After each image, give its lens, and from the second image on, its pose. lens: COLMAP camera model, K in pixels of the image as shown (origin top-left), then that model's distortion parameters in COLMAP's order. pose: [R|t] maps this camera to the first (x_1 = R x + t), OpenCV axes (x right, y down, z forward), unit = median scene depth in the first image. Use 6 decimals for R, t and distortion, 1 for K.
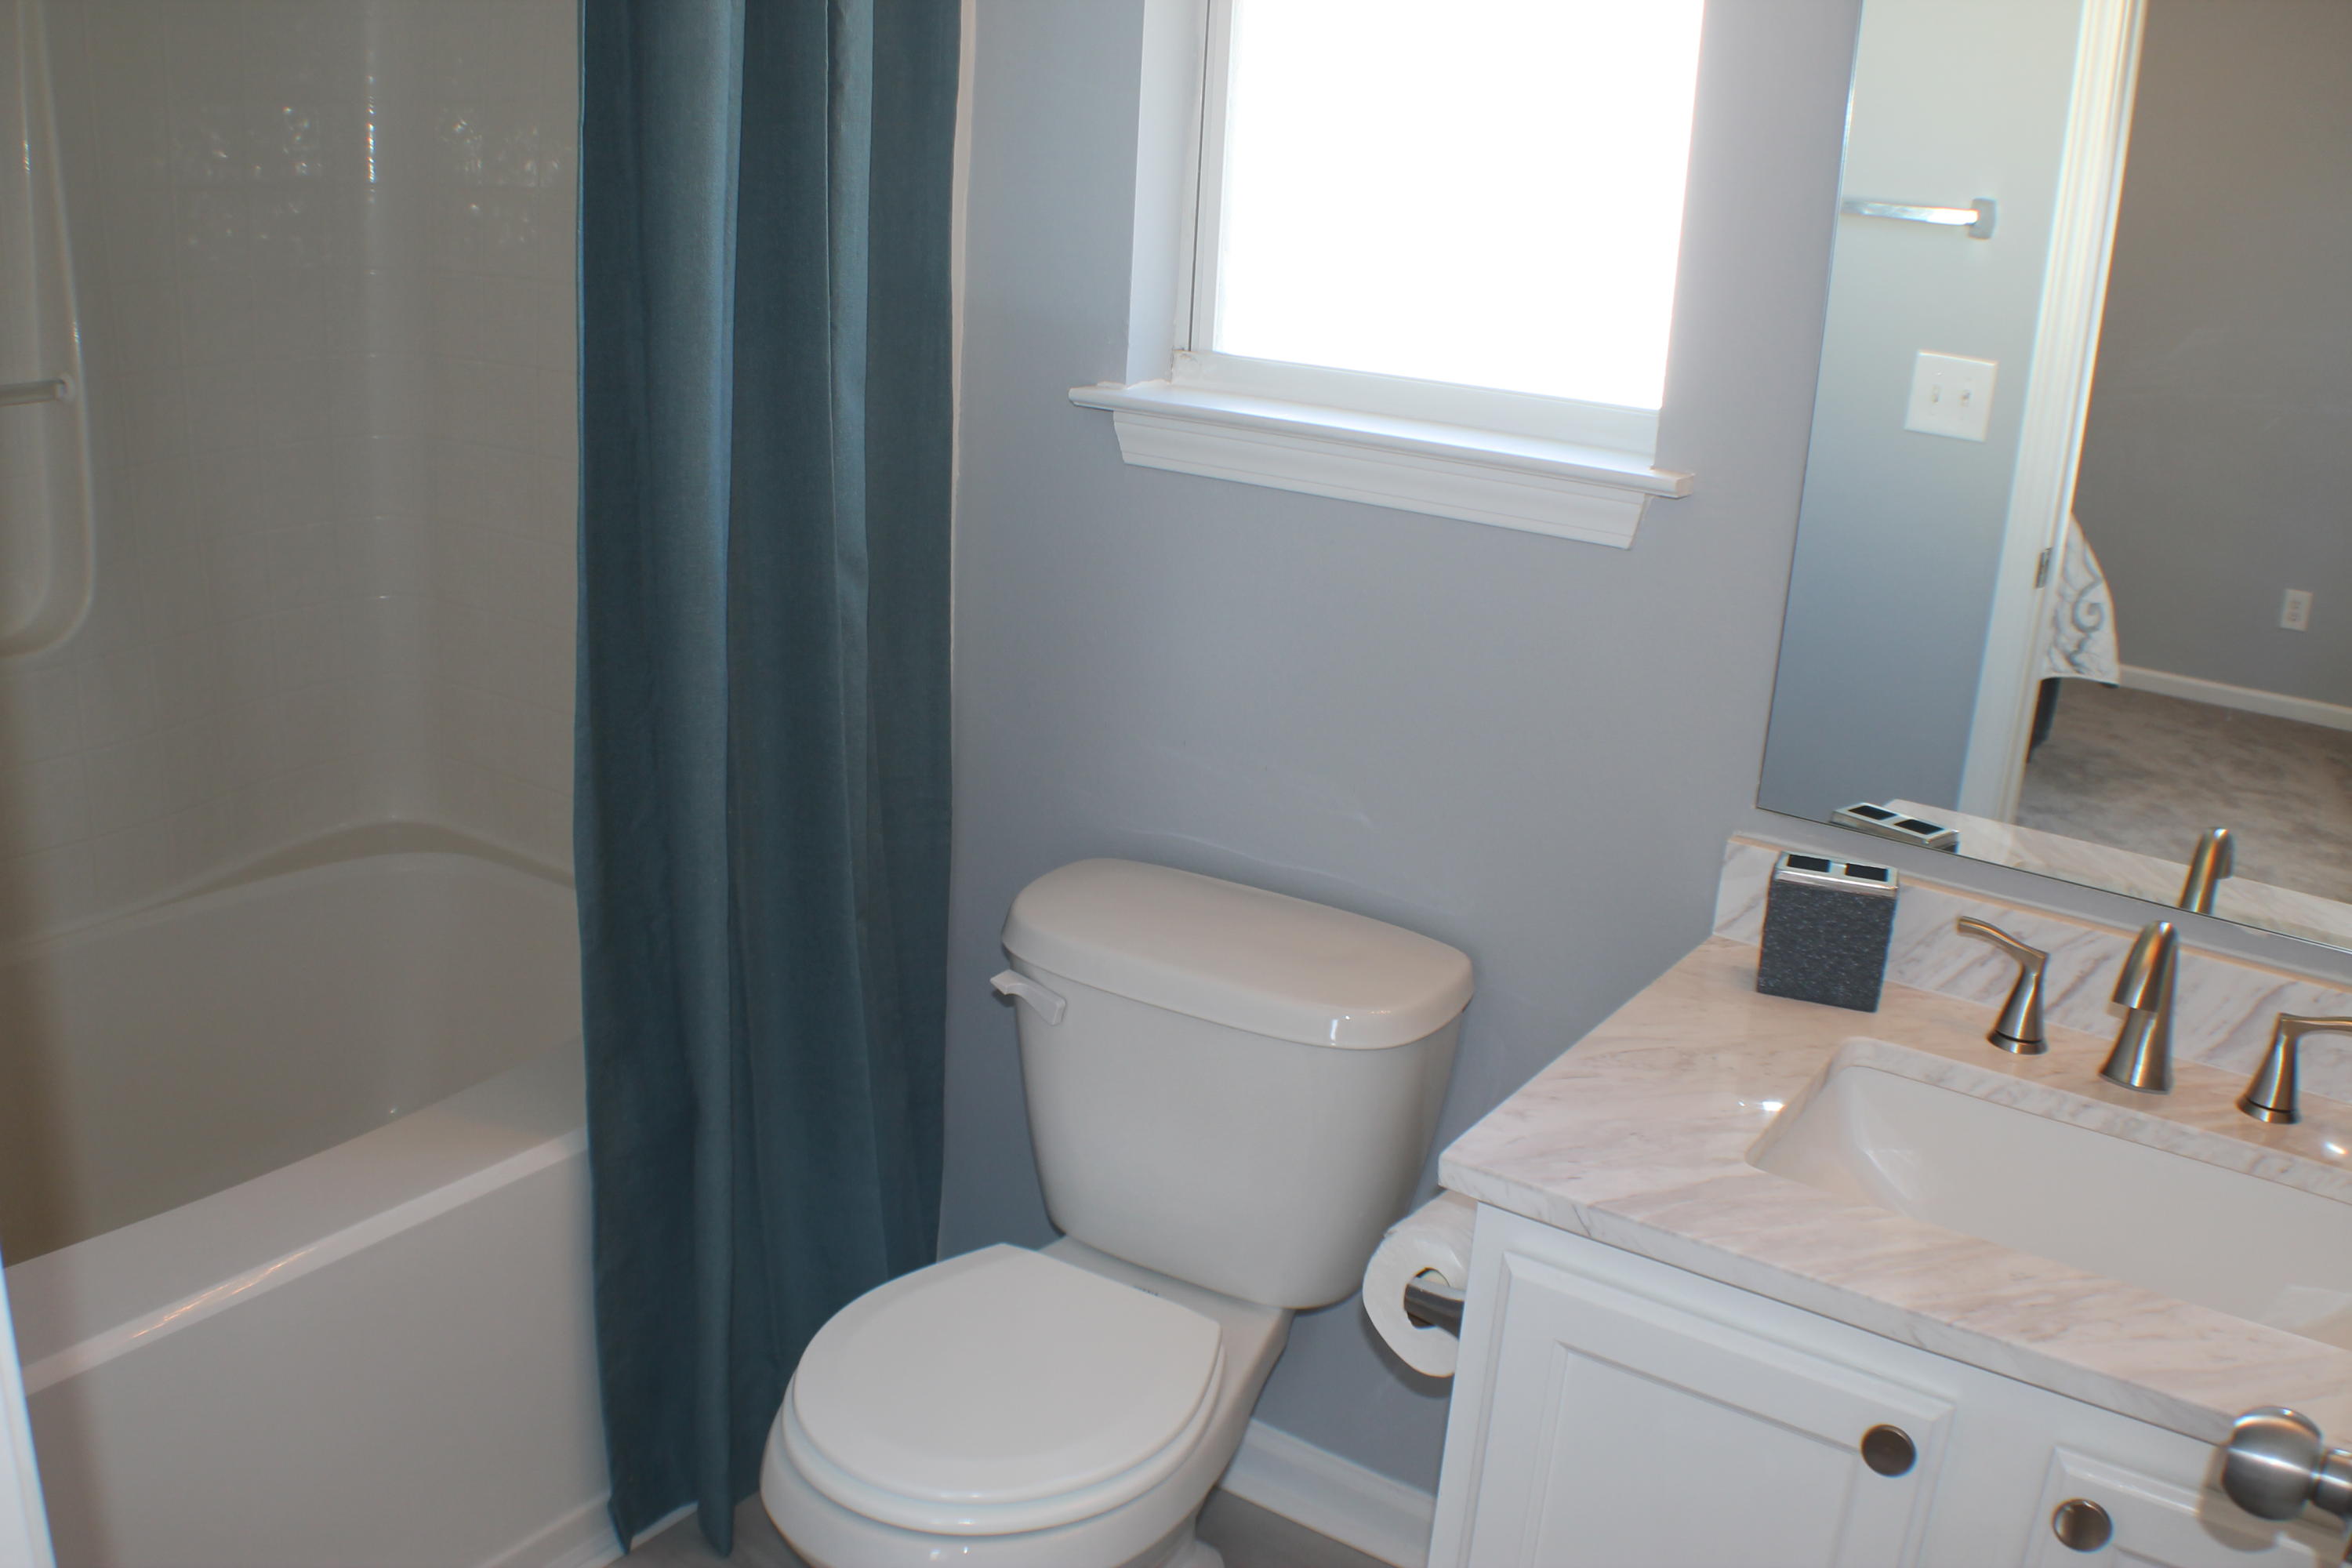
lens RADIAL K [[2091.9, 0, 1128.7], [0, 2091.9, 791.3], [0, 0, 1]] dist [-0.239571, 0.121770]
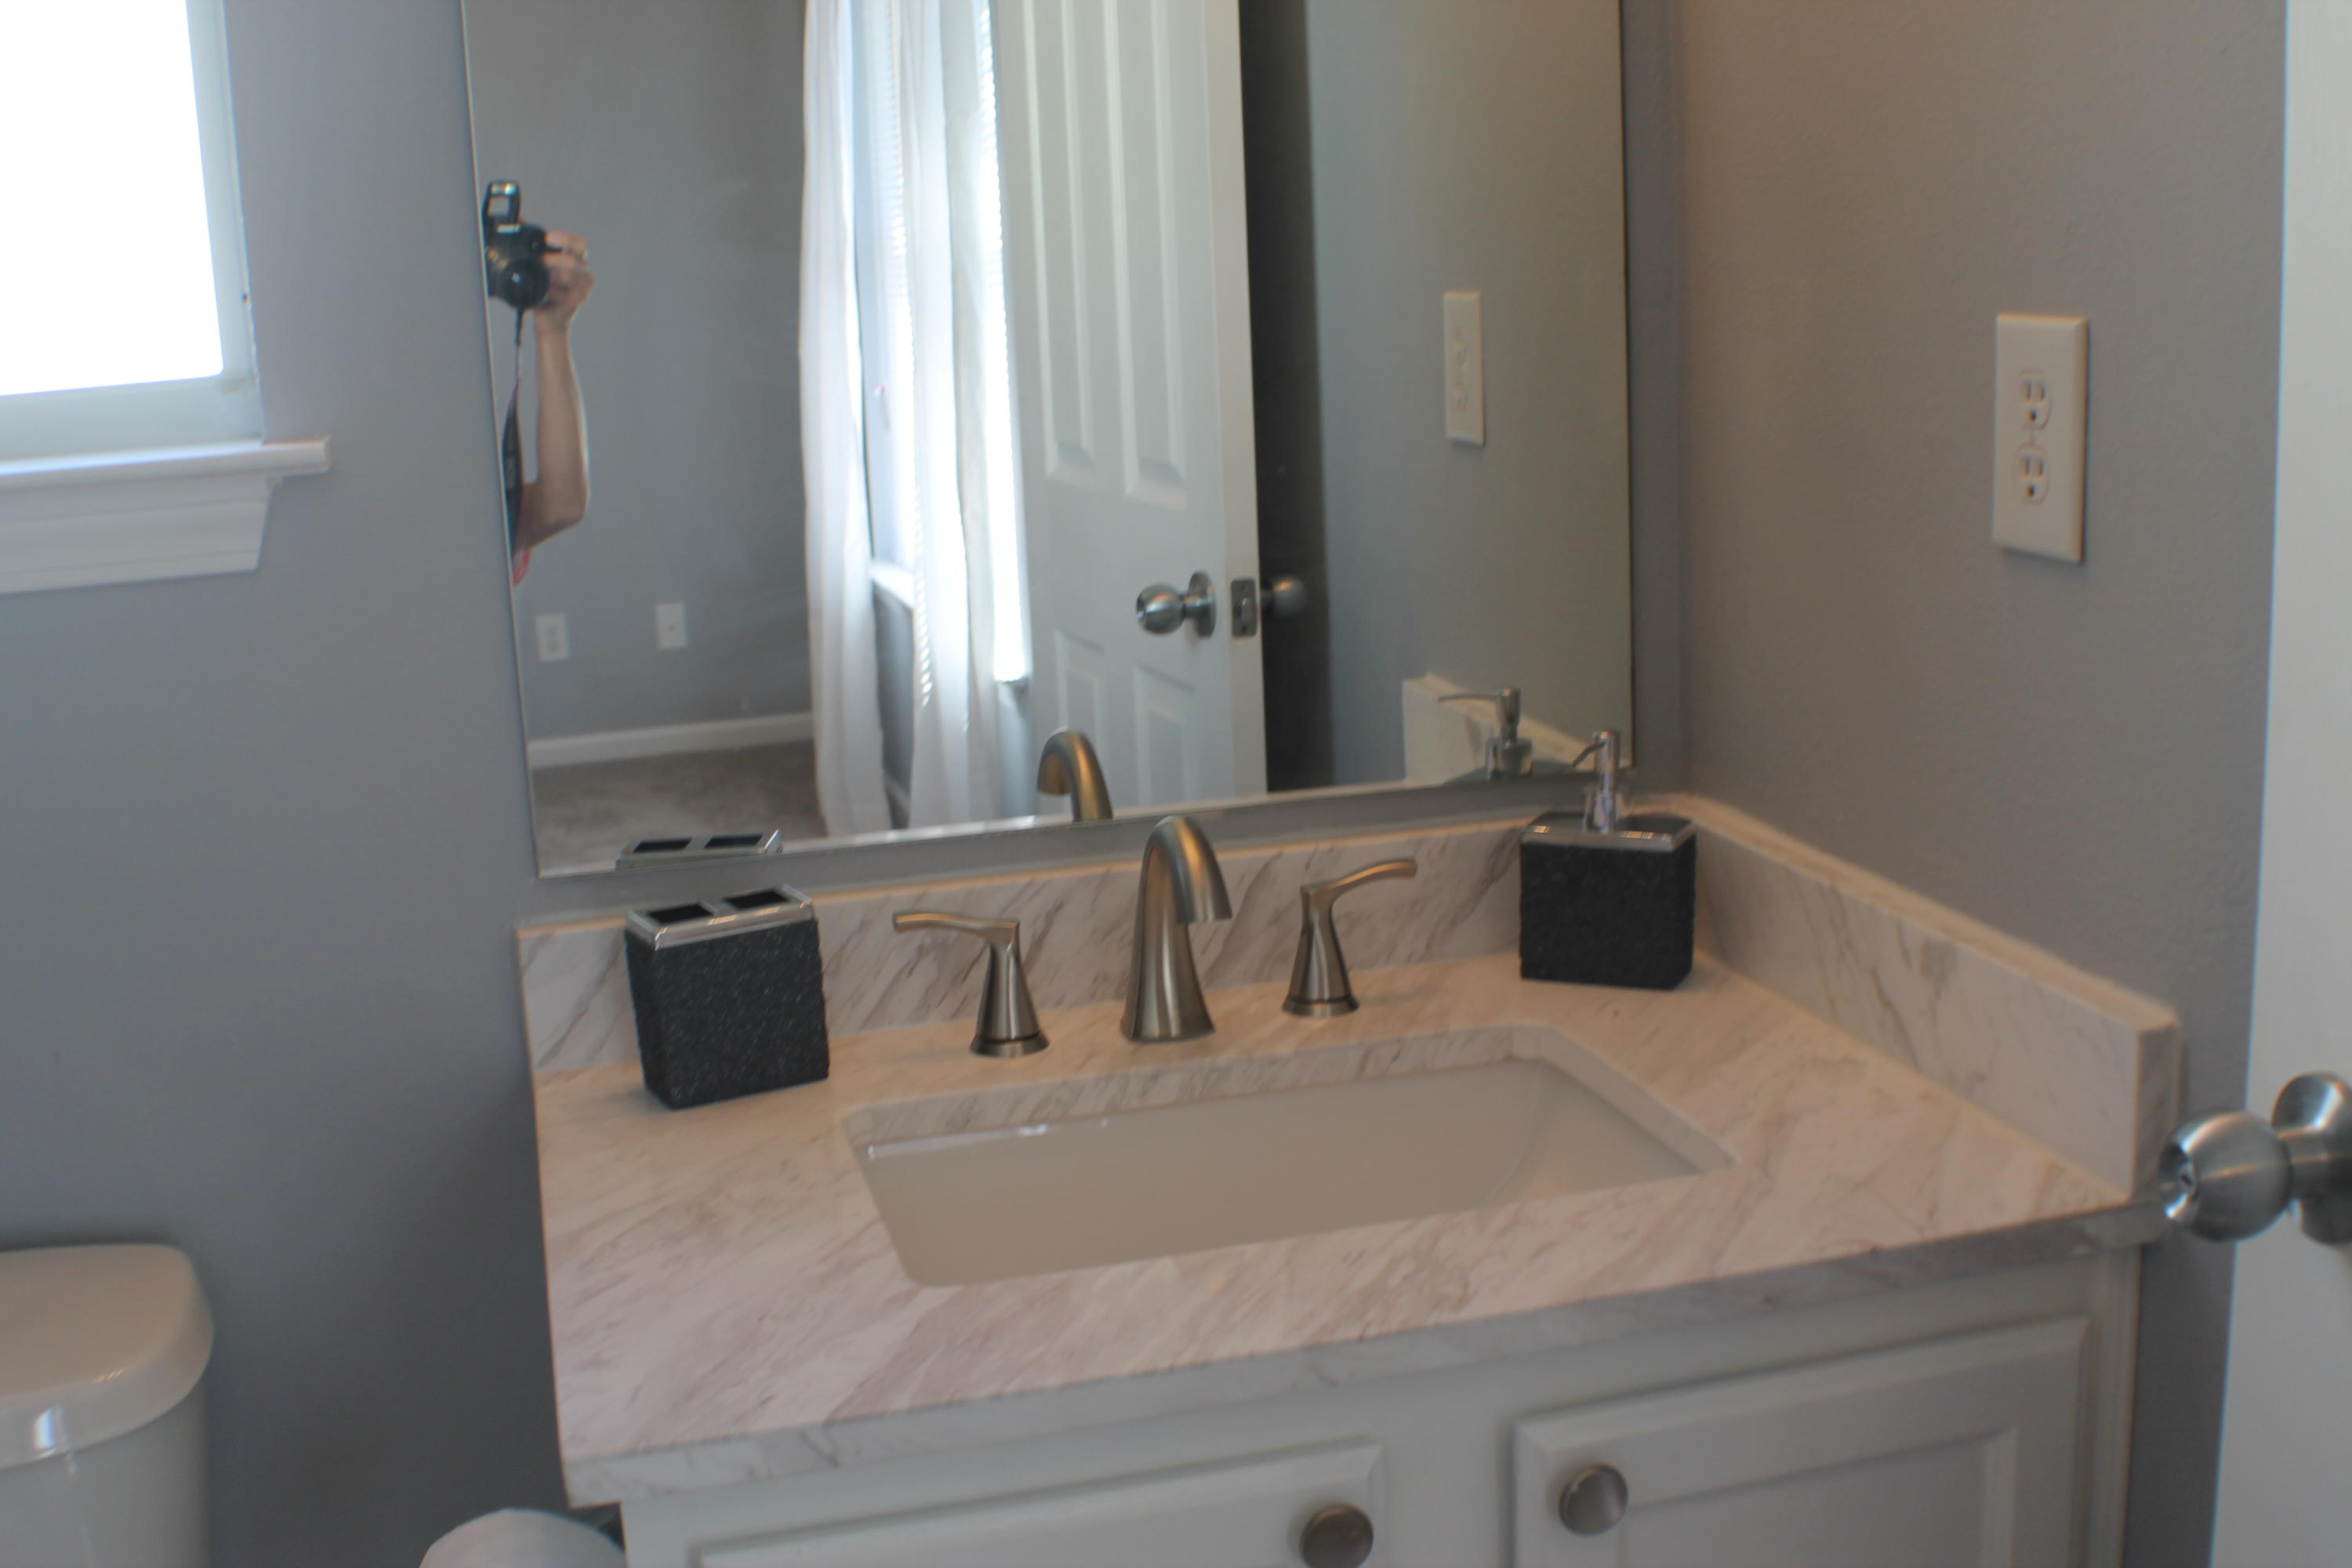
lens RADIAL K [[2541.7, 0, 1164.8], [0, 2541.7, 807.7], [0, 0, 1]] dist [-0.153071, 0.008934]
pose [[0.634807, -0.252784, 0.730151, -0.209179], [0.314642, 0.947643, 0.054525, 0.005597], [-0.705706, 0.195123, 0.681107, 0.291490]]
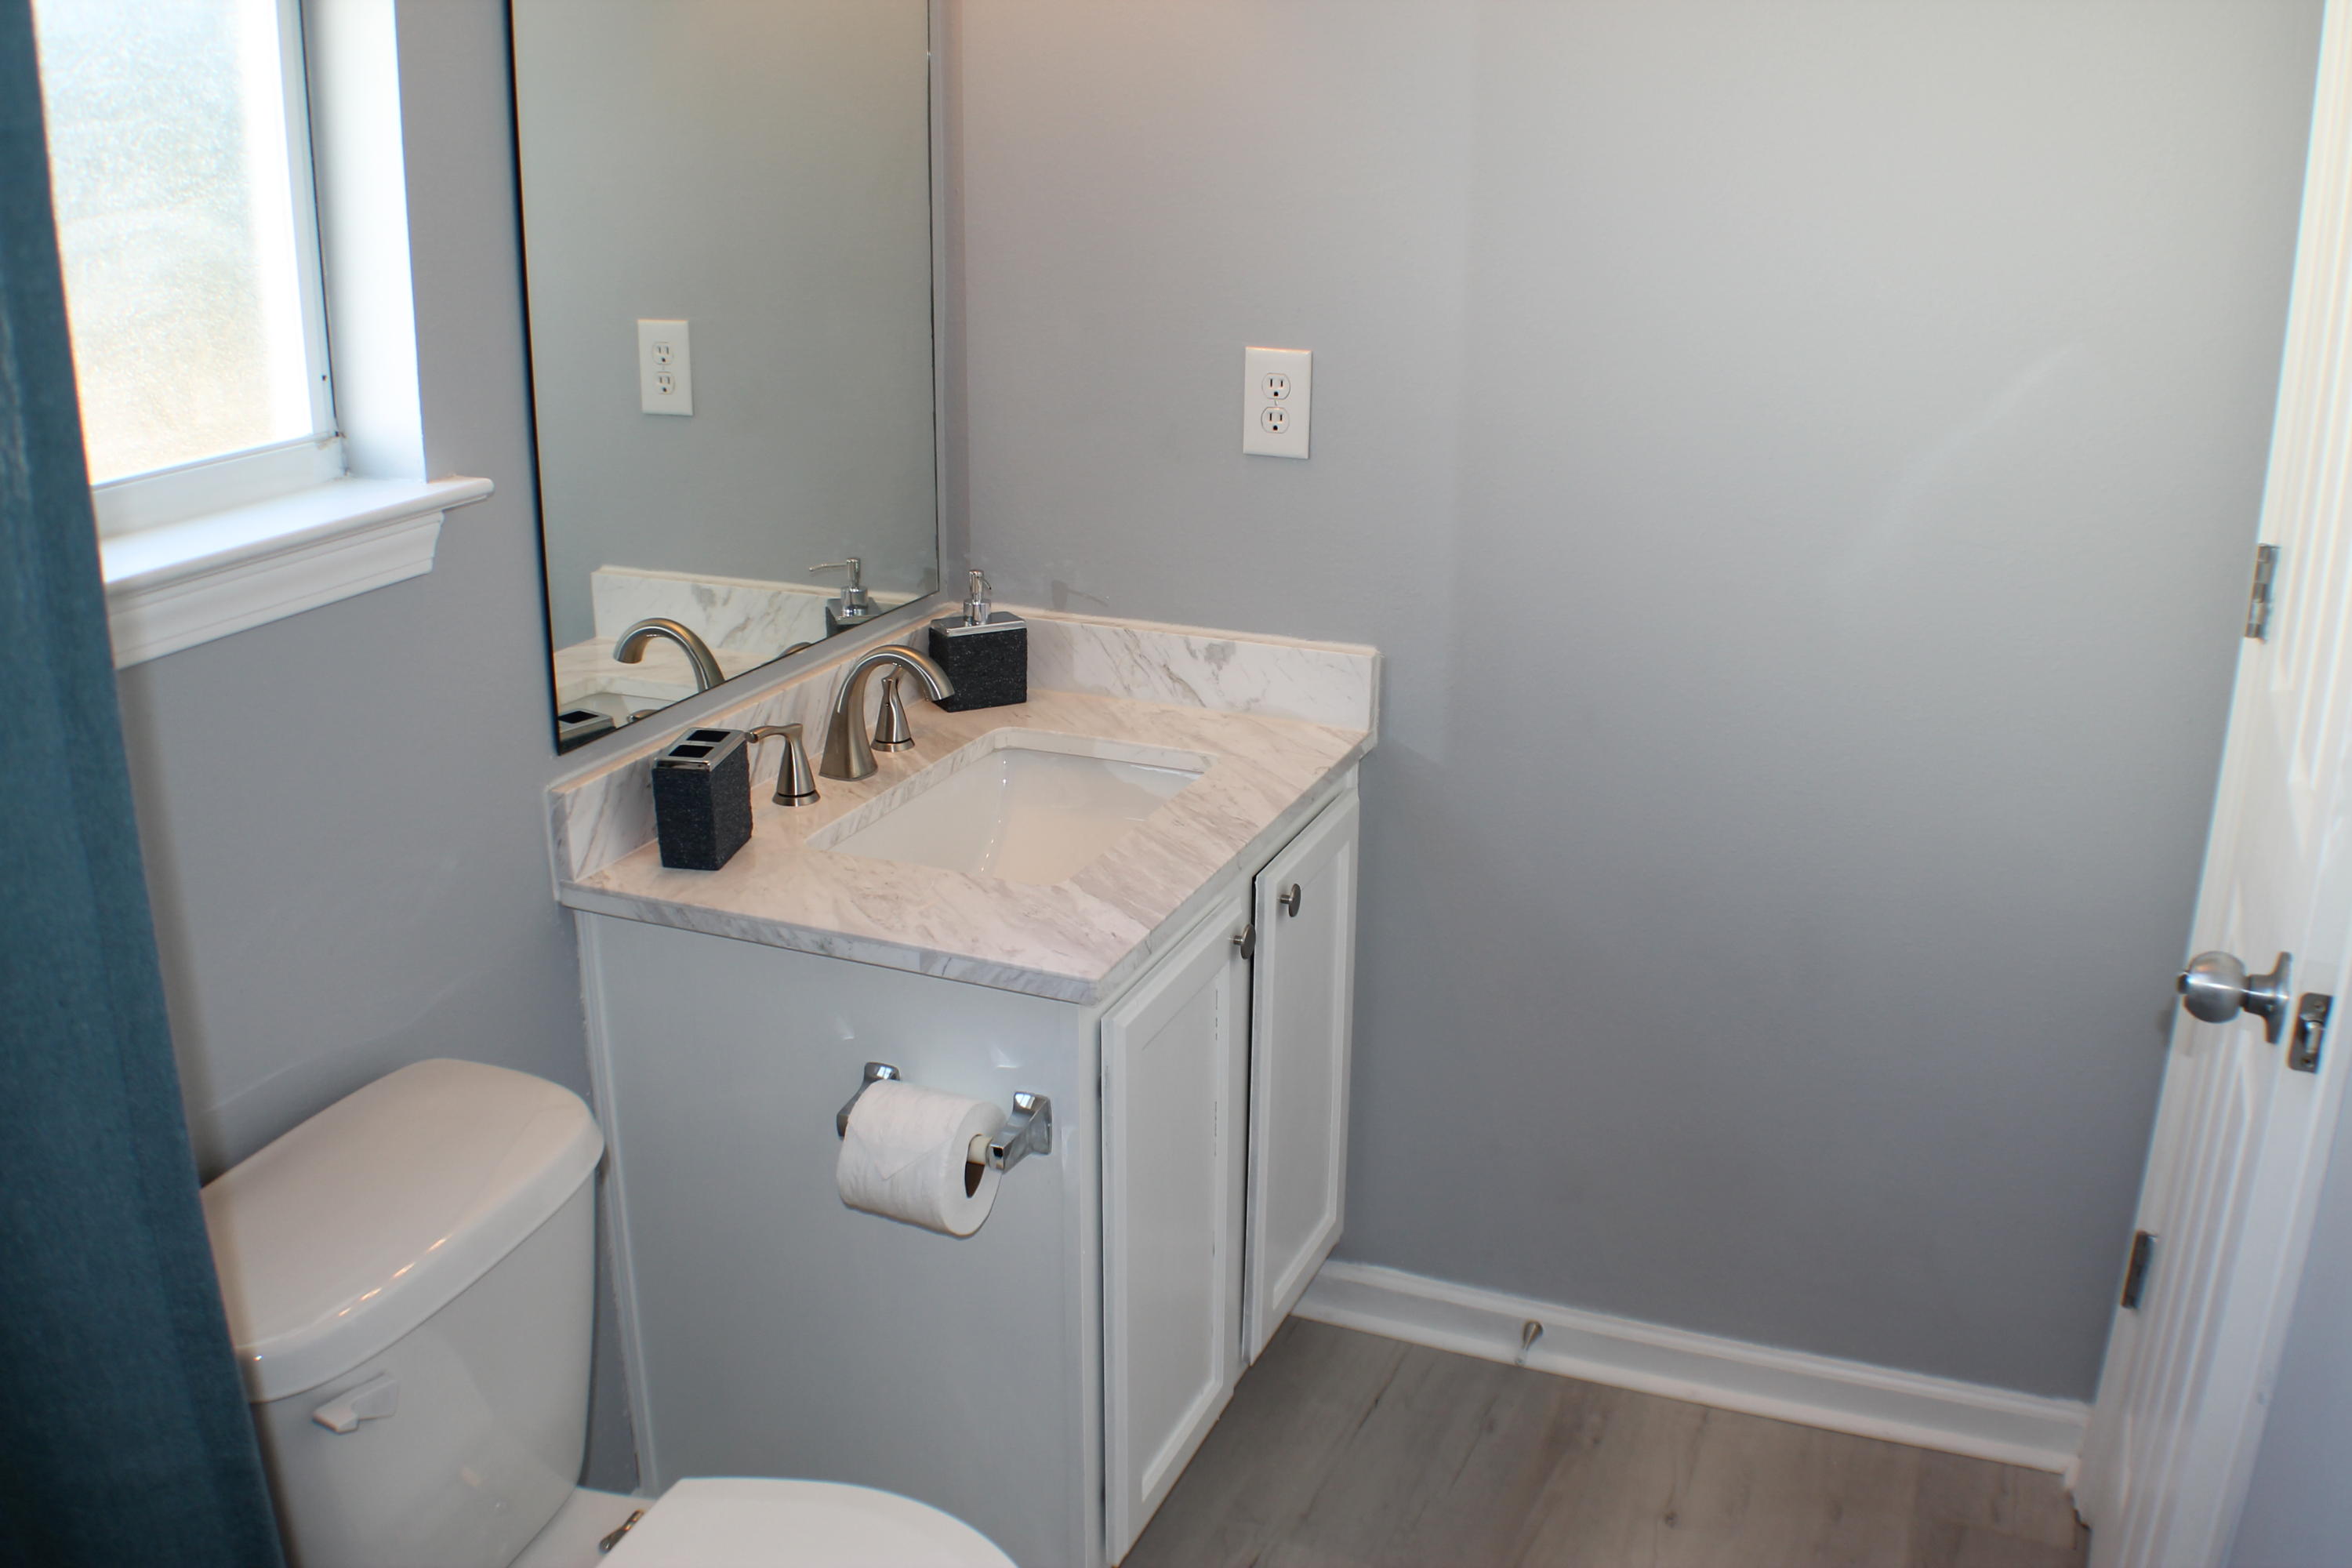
lens RADIAL K [[2091.9, 0, 1128.7], [0, 2091.9, 791.3], [0, 0, 1]] dist [-0.239571, 0.121770]
pose [[-0.209156, -0.363642, 0.907754, -0.839624], [0.286683, 0.864696, 0.412448, -0.381590], [-0.934915, 0.346504, -0.076607, 0.935689]]
